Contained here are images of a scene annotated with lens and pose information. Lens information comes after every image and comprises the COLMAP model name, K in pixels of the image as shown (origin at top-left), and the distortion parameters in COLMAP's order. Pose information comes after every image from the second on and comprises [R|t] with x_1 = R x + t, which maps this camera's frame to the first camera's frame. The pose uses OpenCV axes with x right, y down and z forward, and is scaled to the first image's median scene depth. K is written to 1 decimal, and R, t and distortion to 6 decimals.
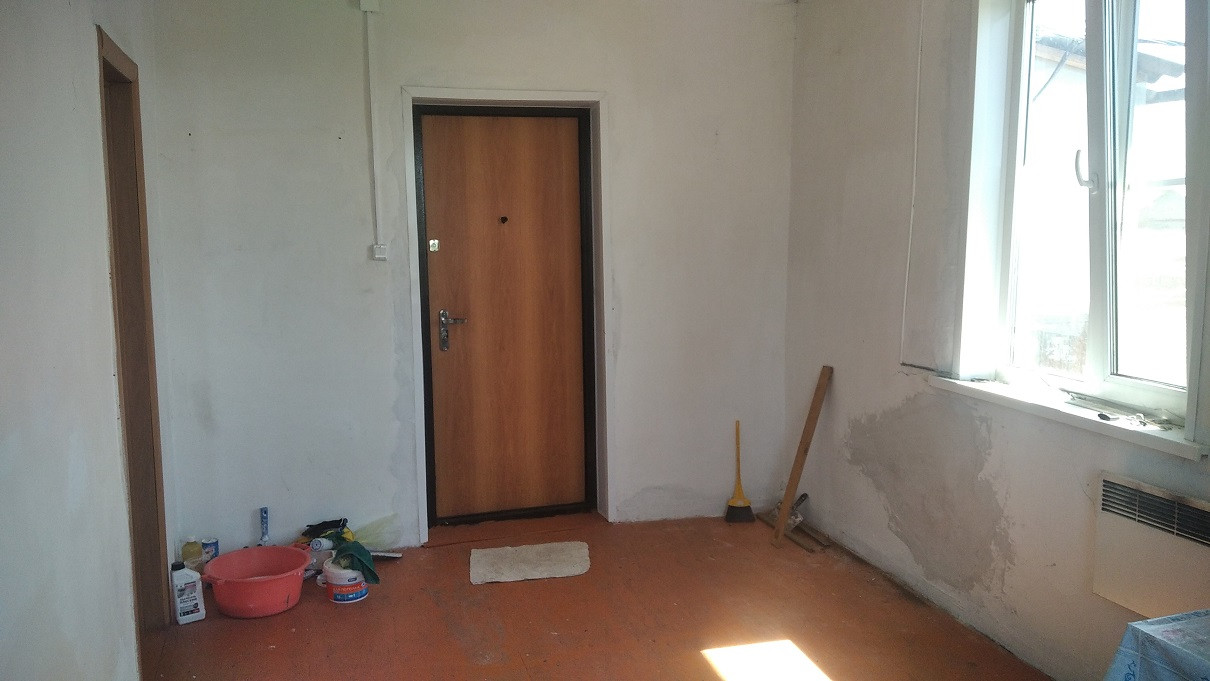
lens RADIAL K [[978.3, 0, 603.9], [0, 978.3, 335.4], [0, 0, 1]] dist [0.121137, -0.186887]
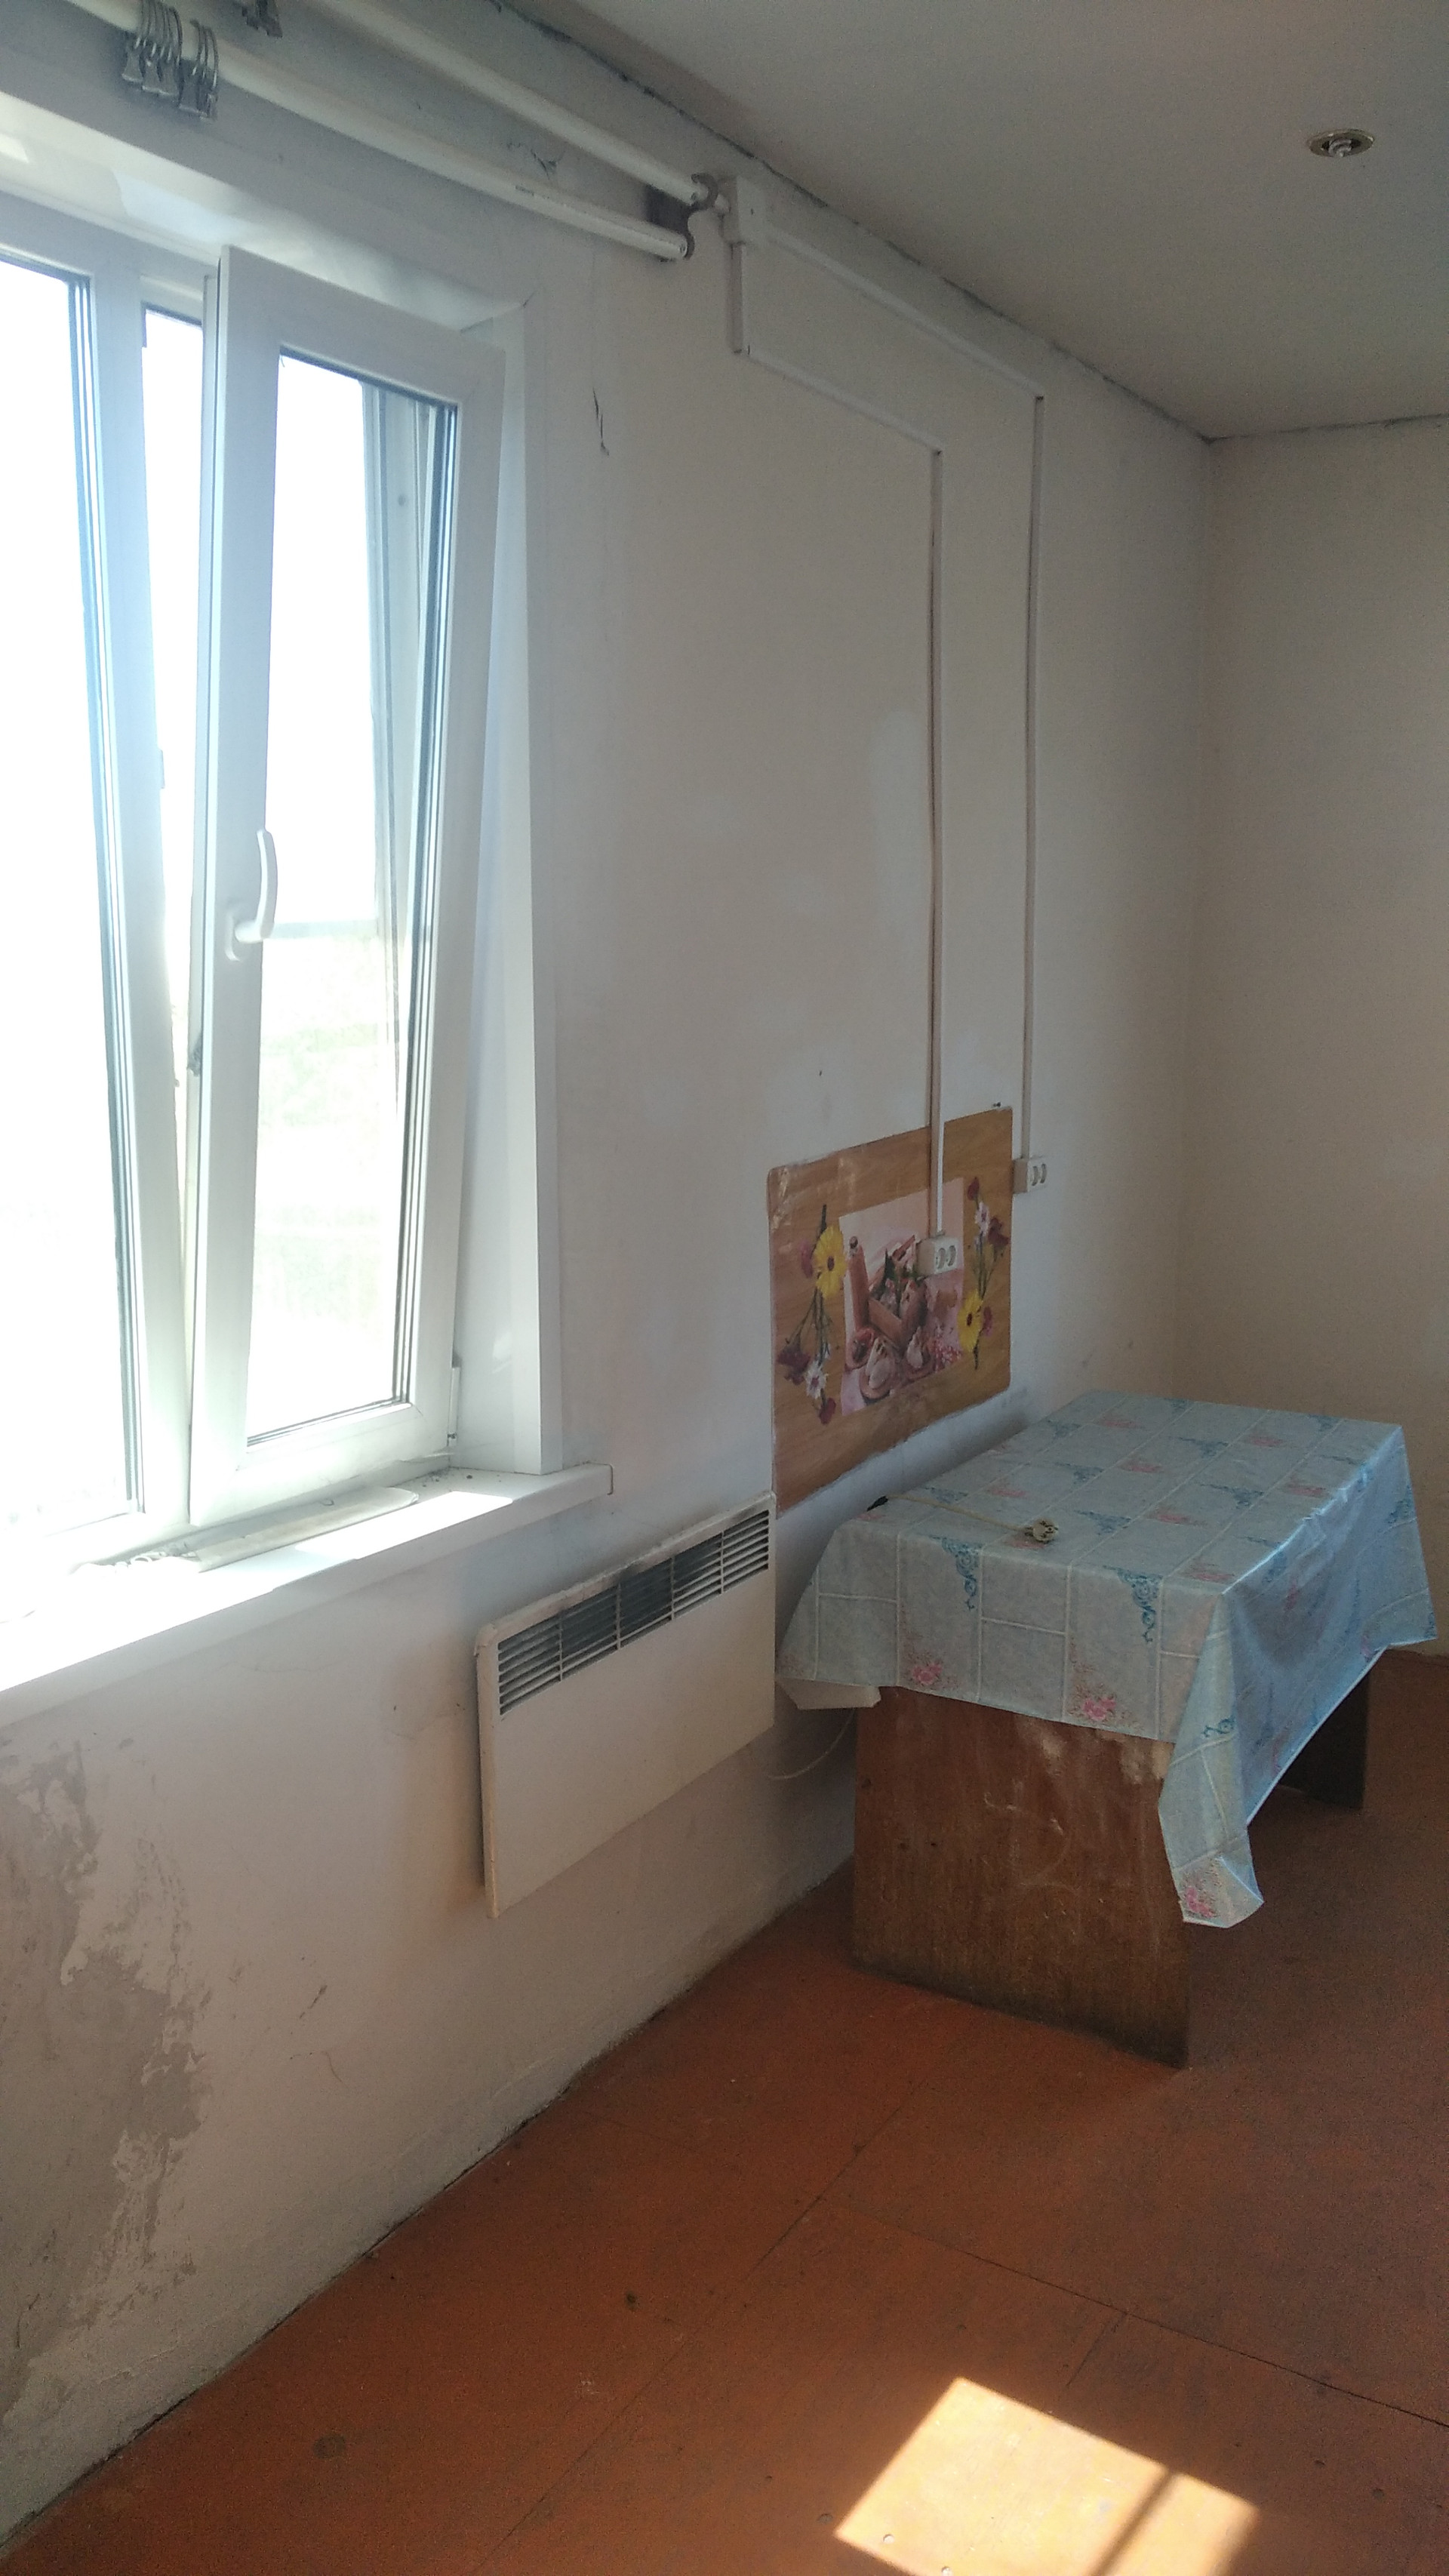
lens RADIAL K [[2076.0, 0, 724.5], [0, 2076.0, 1288.0], [0, 0, 1]] dist [0.115855, -0.194571]
pose [[-0.665799, -0.116096, 0.737044, -0.163045], [0.102396, 0.964257, 0.244384, -0.172369], [-0.739072, 0.238181, -0.630113, 1.212958]]
